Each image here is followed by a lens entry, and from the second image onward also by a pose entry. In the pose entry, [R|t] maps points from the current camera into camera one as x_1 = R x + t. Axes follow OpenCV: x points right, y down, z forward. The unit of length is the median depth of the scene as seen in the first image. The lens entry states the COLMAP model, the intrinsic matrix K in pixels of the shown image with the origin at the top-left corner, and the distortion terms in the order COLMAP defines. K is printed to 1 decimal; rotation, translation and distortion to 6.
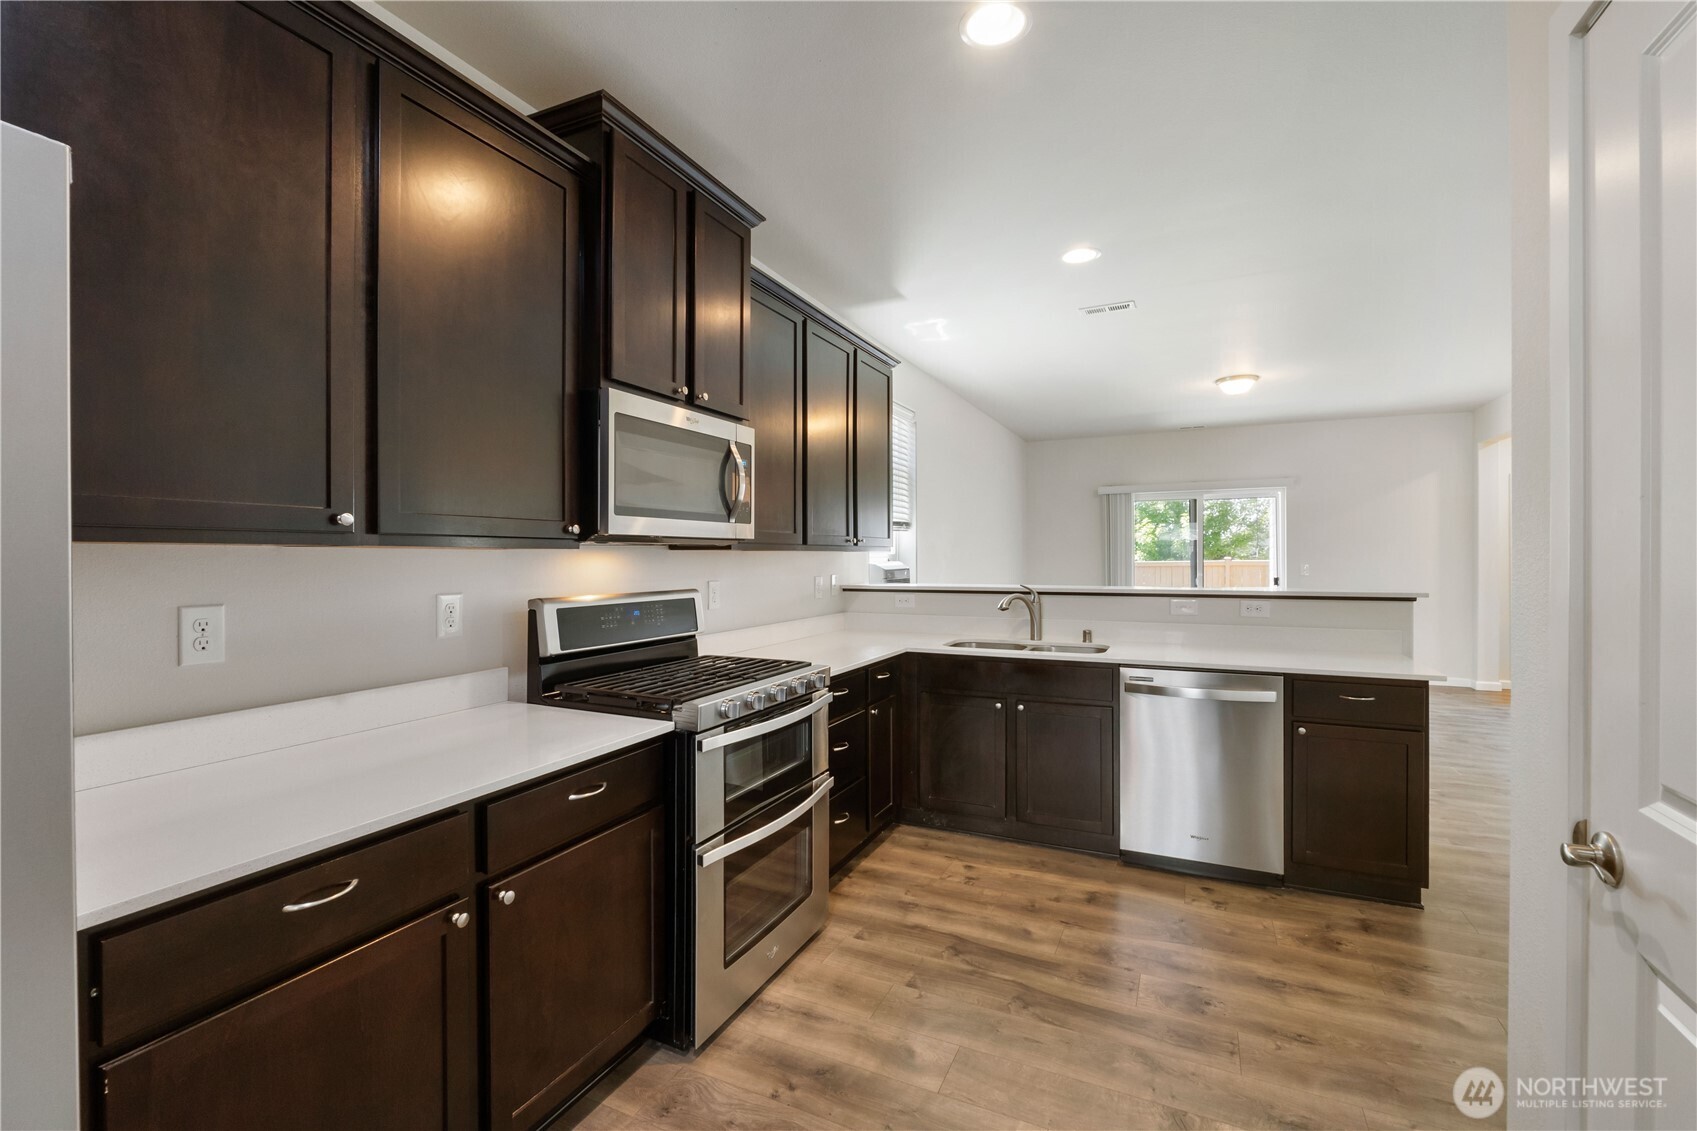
lens RADIAL K [[721.6, 0, 847.0], [0, 721.6, 557.6], [0, 0, 1]] dist [-0.006994, -0.000333]
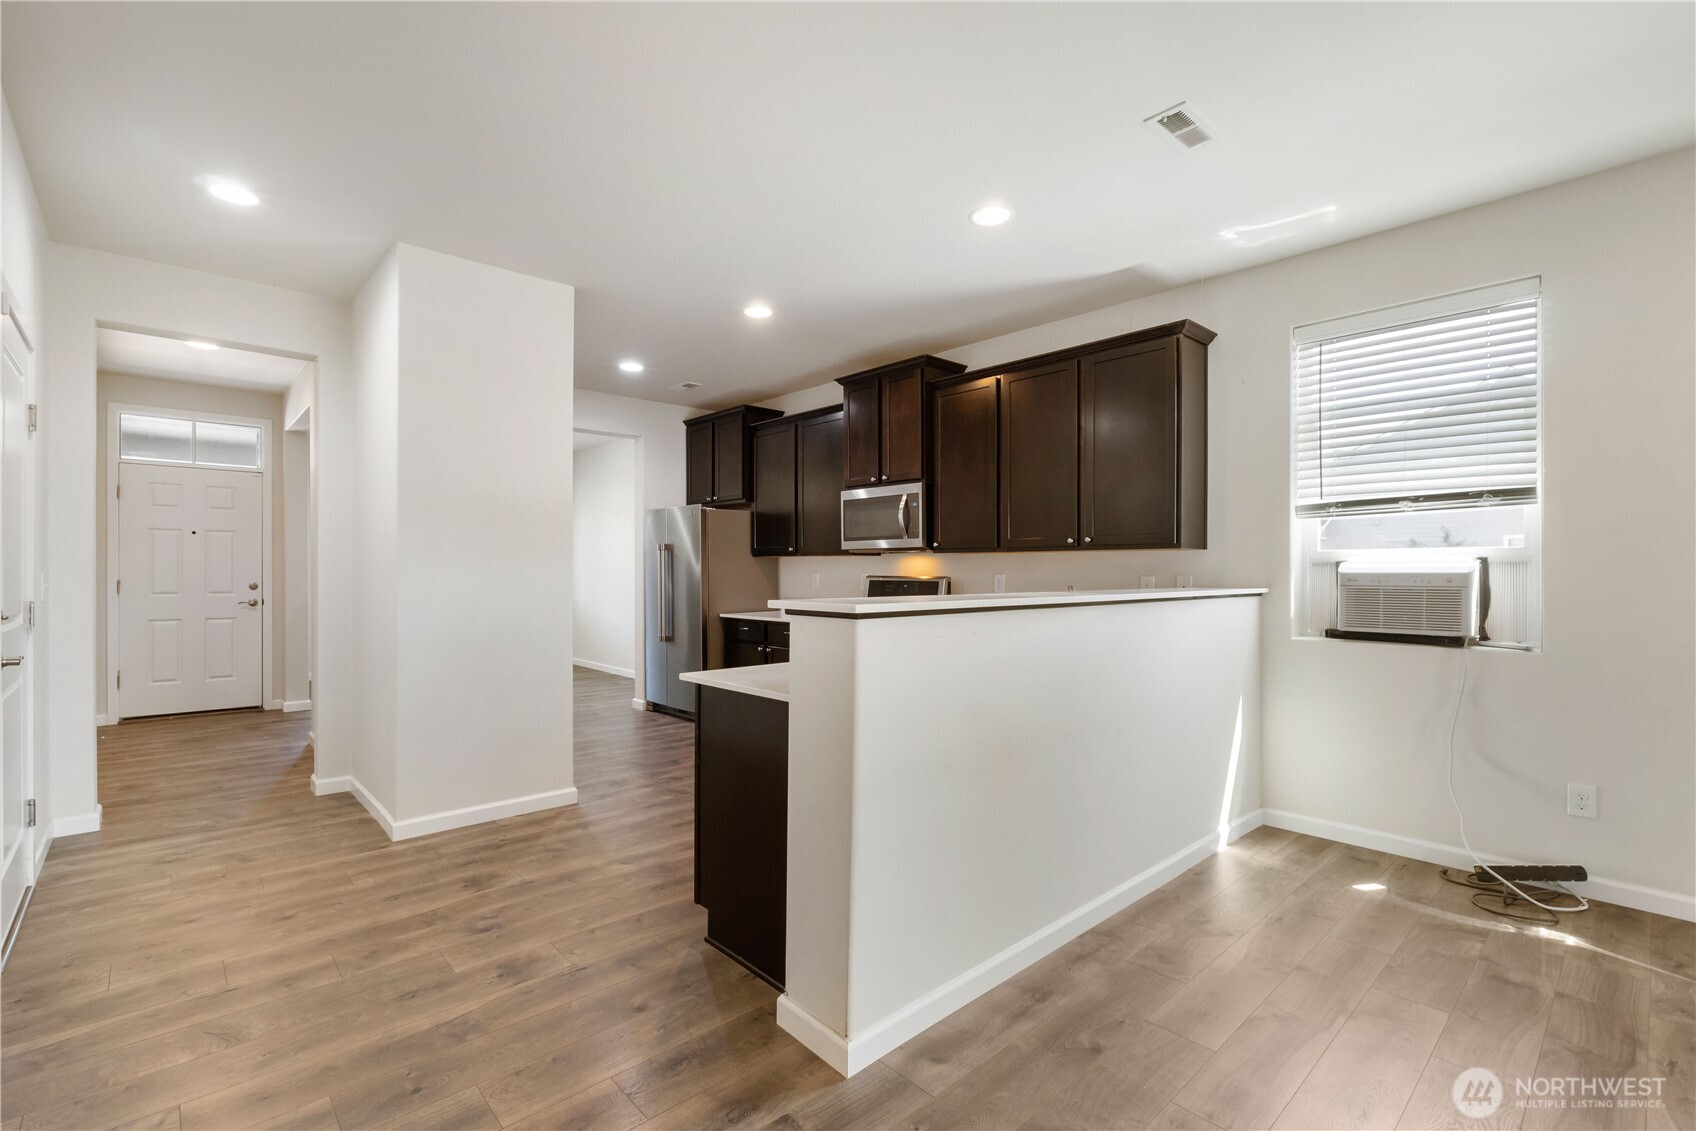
lens RADIAL K [[721.2, 0, 848.6], [0, 721.2, 574.9], [0, 0, 1]] dist [-0.006994, -0.000333]
pose [[-0.357296, 0.008907, -0.933949, 1.892381], [-0.006273, 0.999909, 0.011936, 0.023856], [0.933970, 0.010123, -0.357208, 1.804532]]
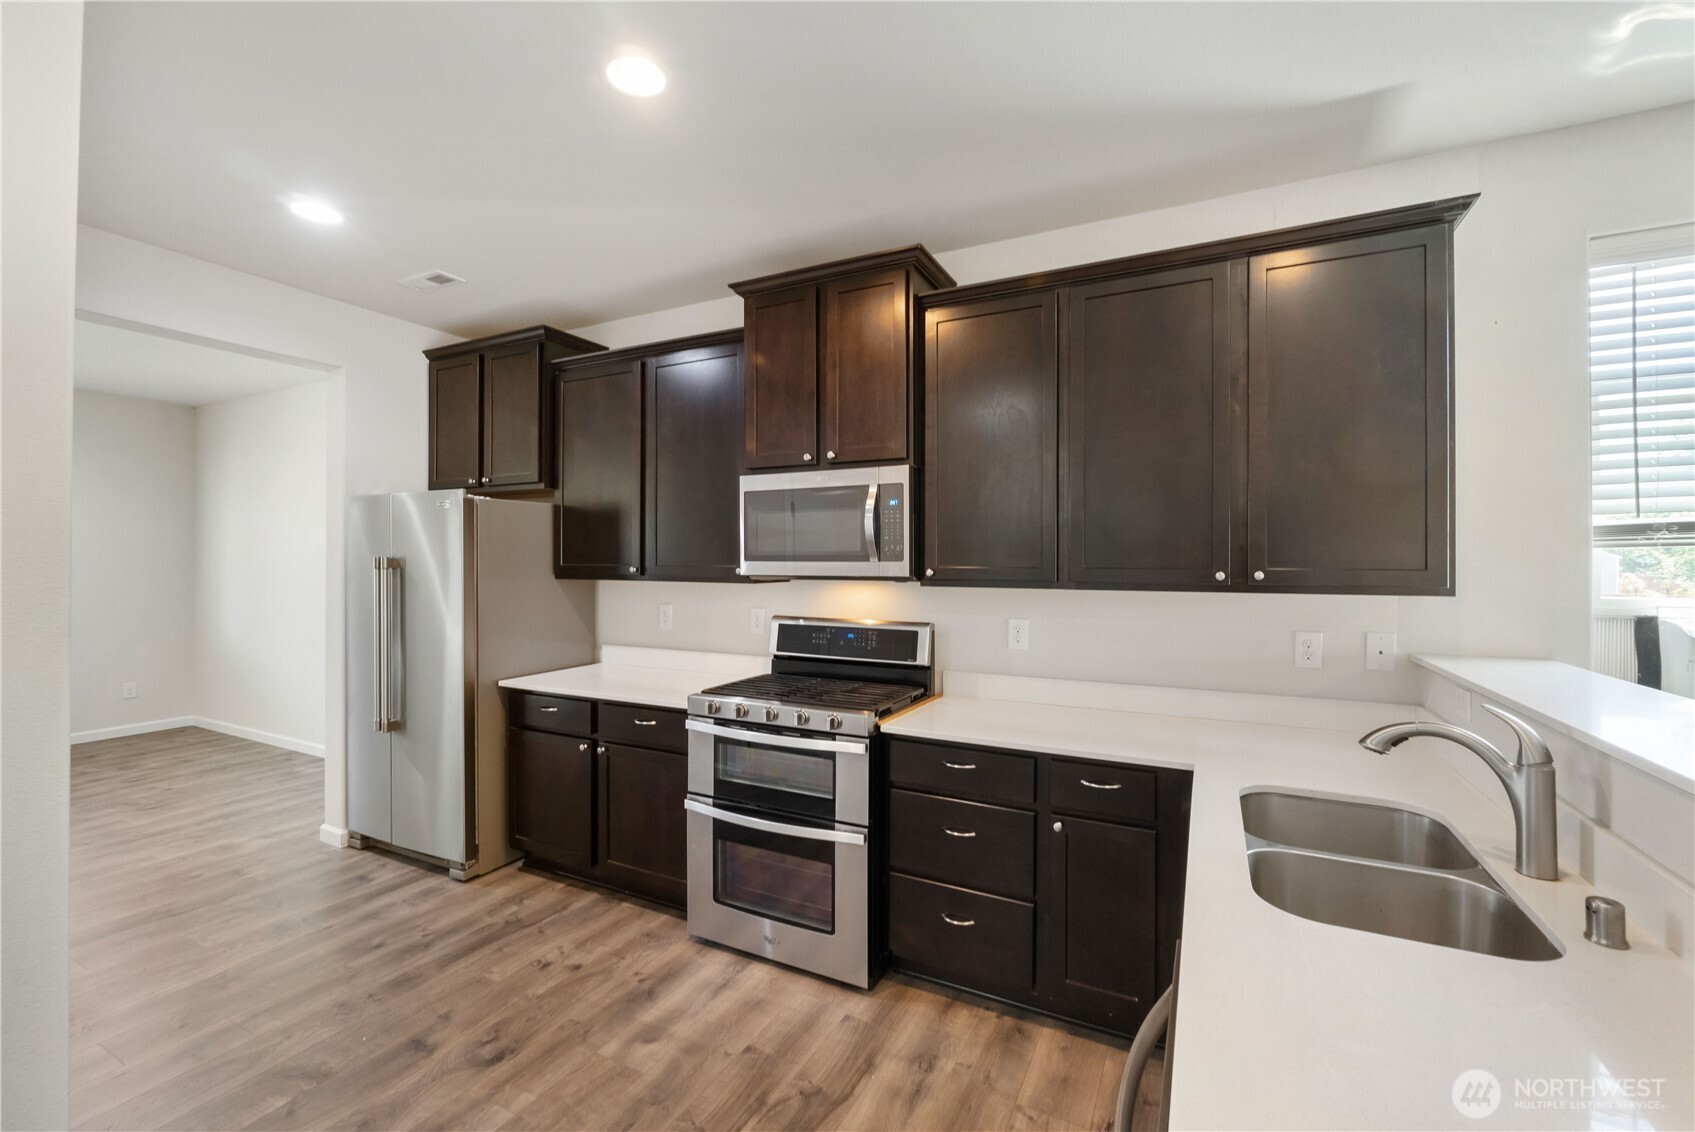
lens RADIAL K [[720.7, 0, 864.2], [0, 720.7, 561.6], [0, 0, 1]] dist [-0.006994, -0.000333]
pose [[-0.020998, -0.002940, -0.999775, 1.079032], [-0.008434, 0.999961, -0.002763, -0.054348], [0.999744, 0.008374, -0.021022, 1.210562]]
